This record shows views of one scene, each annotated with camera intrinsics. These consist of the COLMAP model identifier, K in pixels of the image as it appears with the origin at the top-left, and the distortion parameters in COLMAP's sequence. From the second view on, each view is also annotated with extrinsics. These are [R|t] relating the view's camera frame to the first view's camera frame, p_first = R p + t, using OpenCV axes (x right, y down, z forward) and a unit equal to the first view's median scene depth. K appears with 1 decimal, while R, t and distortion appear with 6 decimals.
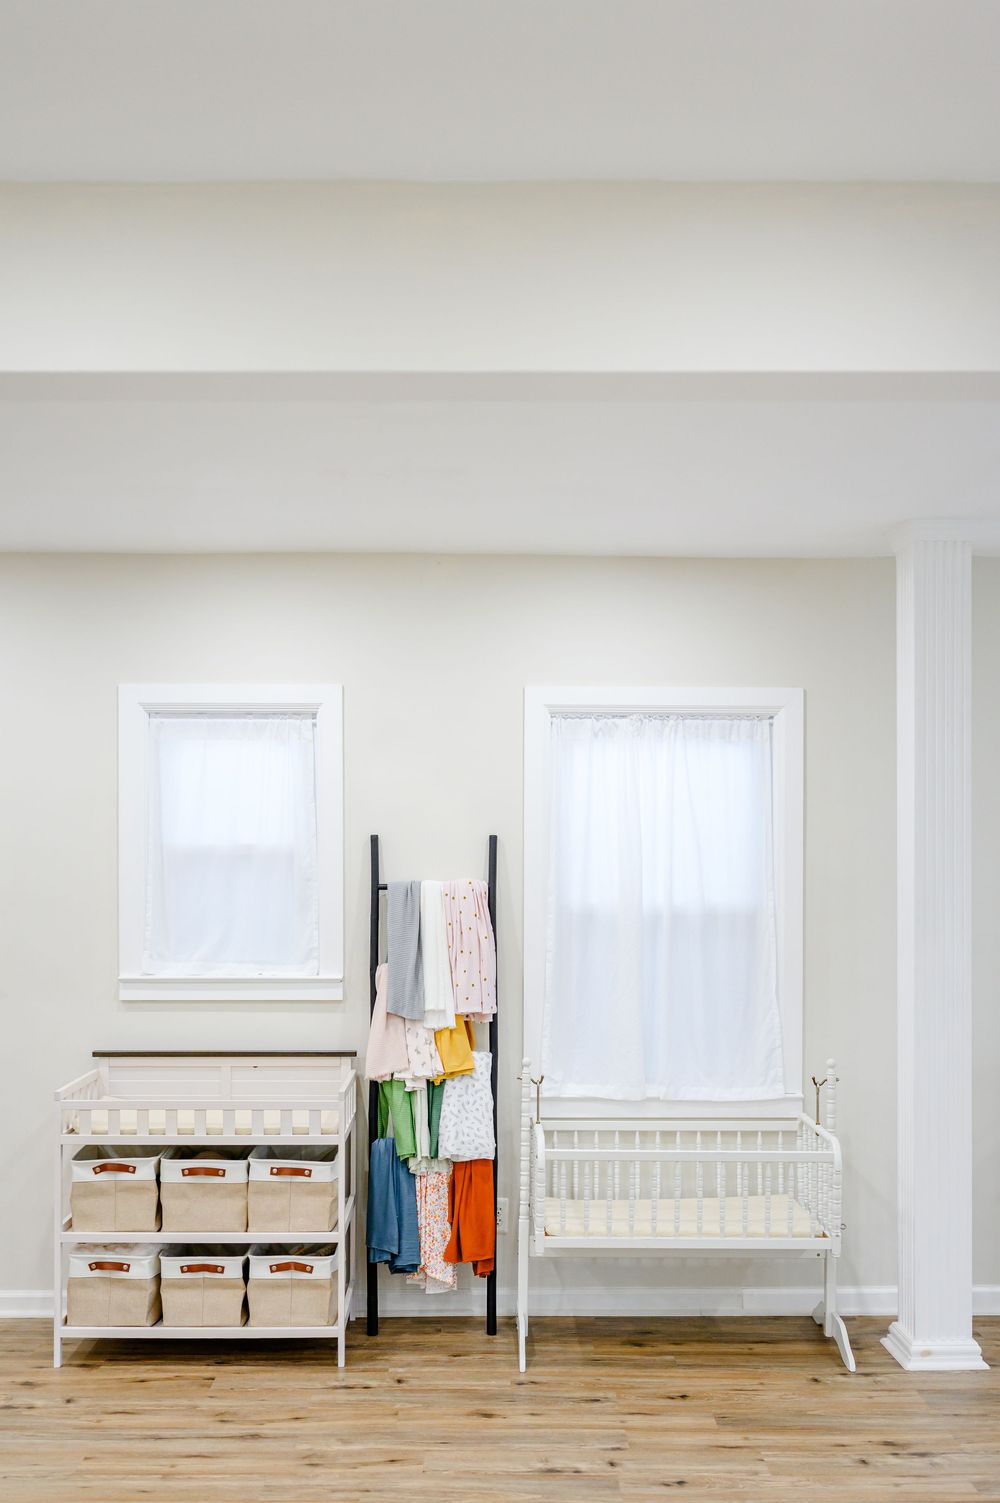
lens RADIAL K [[1535.8, 0, 497.6], [0, 1535.8, 865.3], [0, 0, 1]] dist [-0.005452, 0.004592]
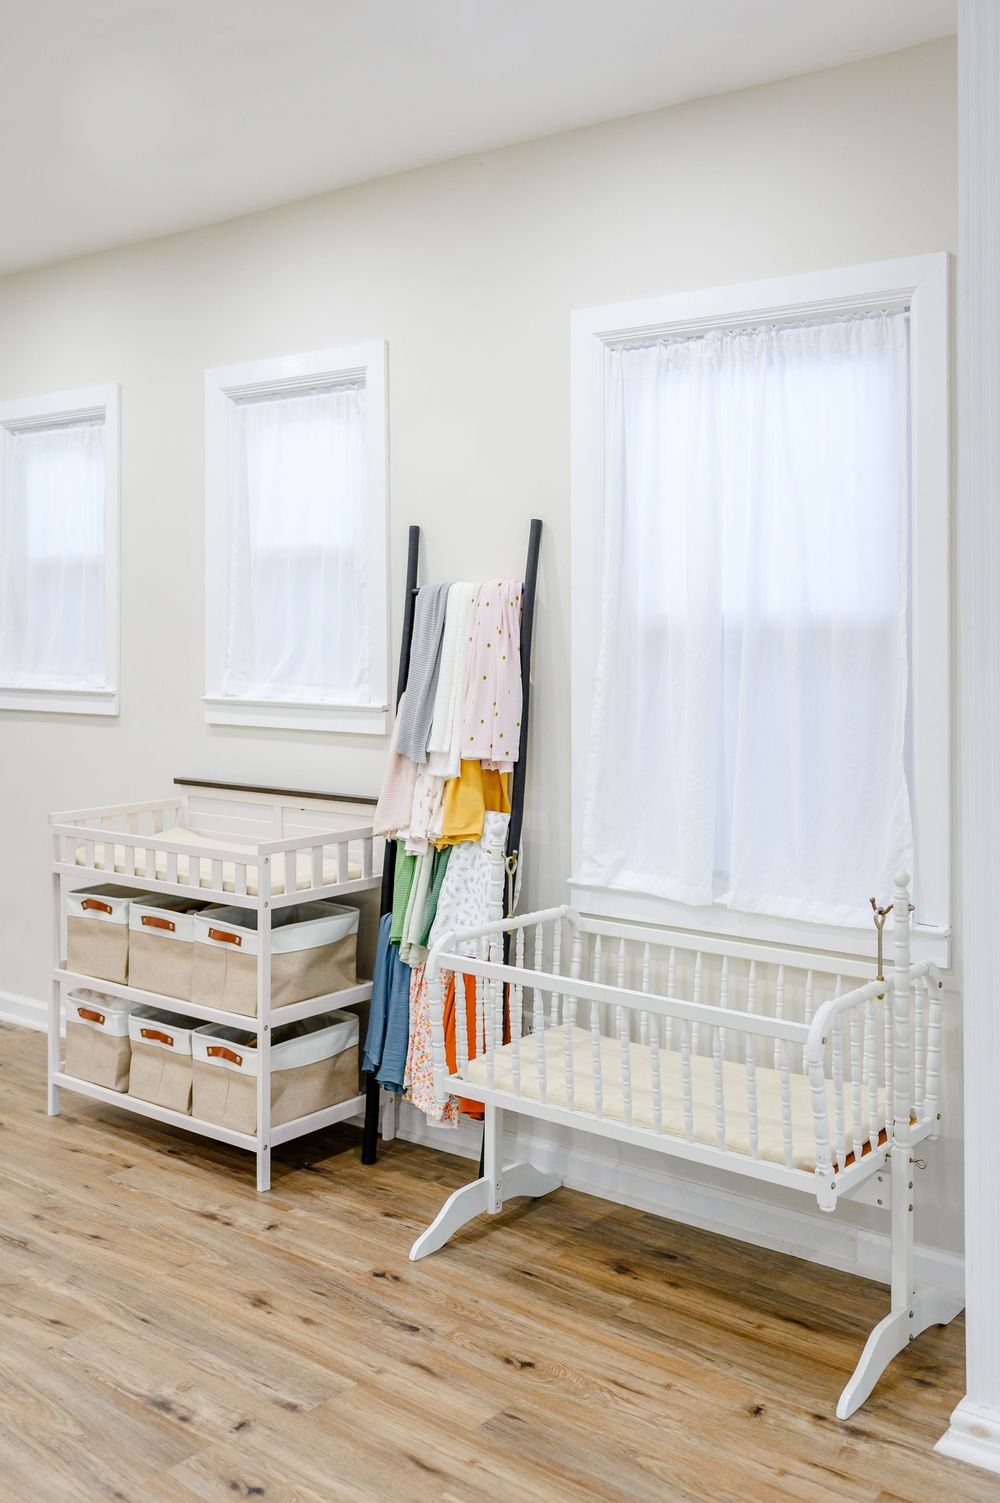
lens RADIAL K [[1510.6, 0, 474.0], [0, 1510.6, 621.6], [0, 0, 1]] dist [-0.001939, -0.003802]
pose [[0.757177, -0.001338, -0.653208, 0.458290], [-0.004577, 0.999962, -0.007354, 0.035429], [0.653194, 0.008558, 0.757142, 0.447383]]
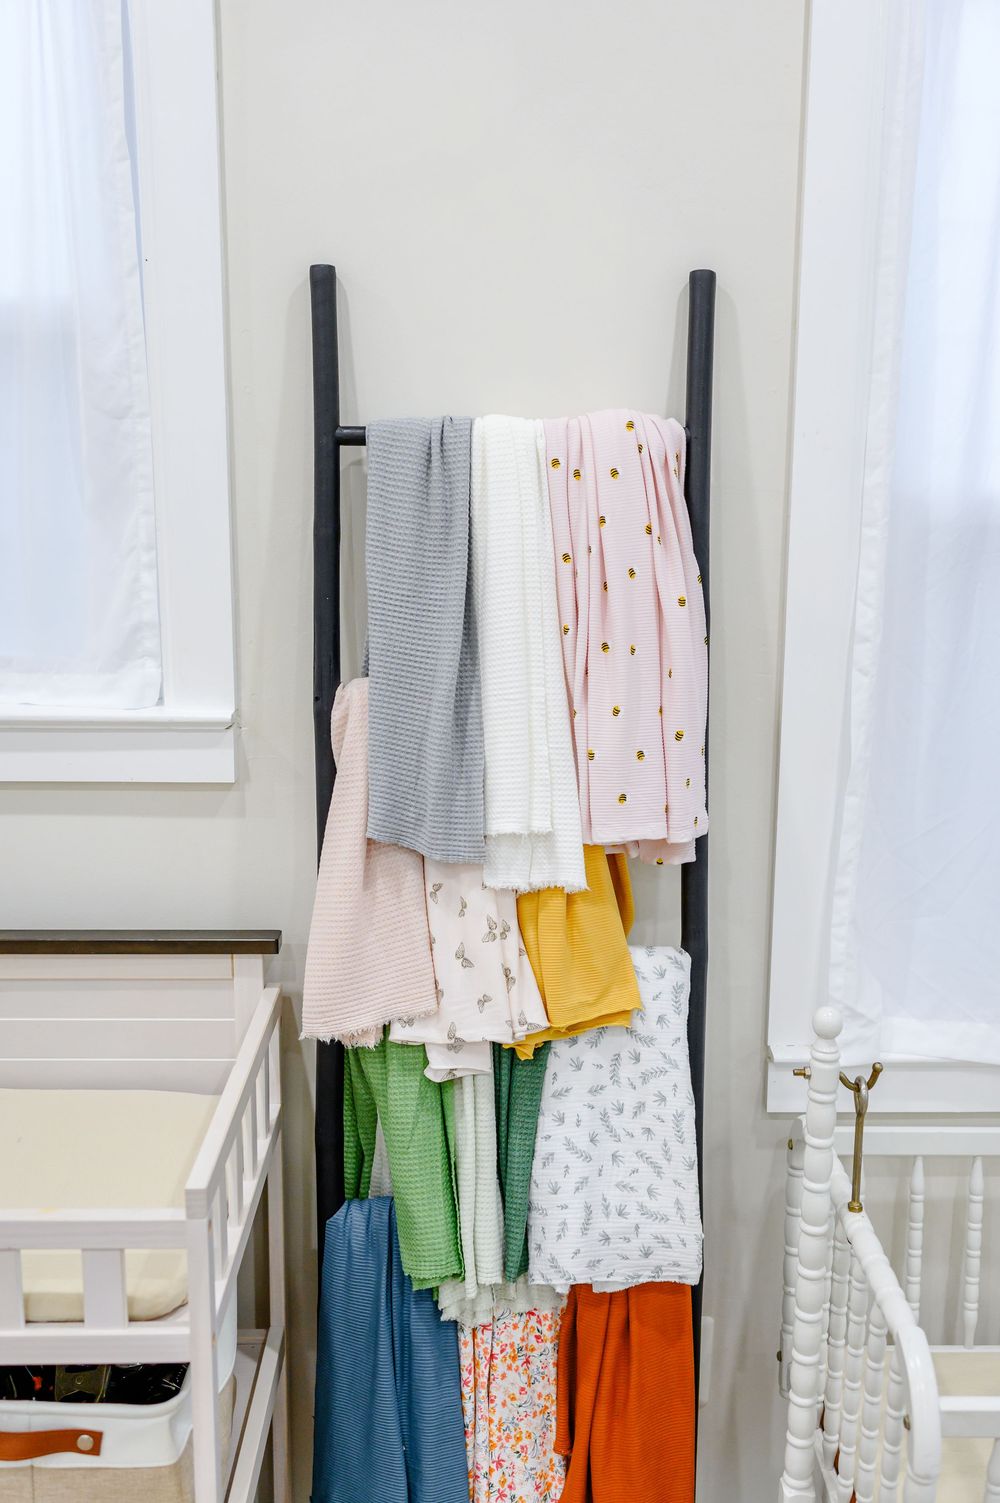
lens RADIAL K [[1534.0, 0, 535.7], [0, 1534.0, 725.6], [0, 0, 1]] dist [-0.005579, -0.004839]
pose [[0.999867, 0.005376, 0.015373, -0.042433], [-0.008102, 0.983040, 0.183210, 0.014943], [-0.014127, -0.183310, 0.982954, 0.695002]]
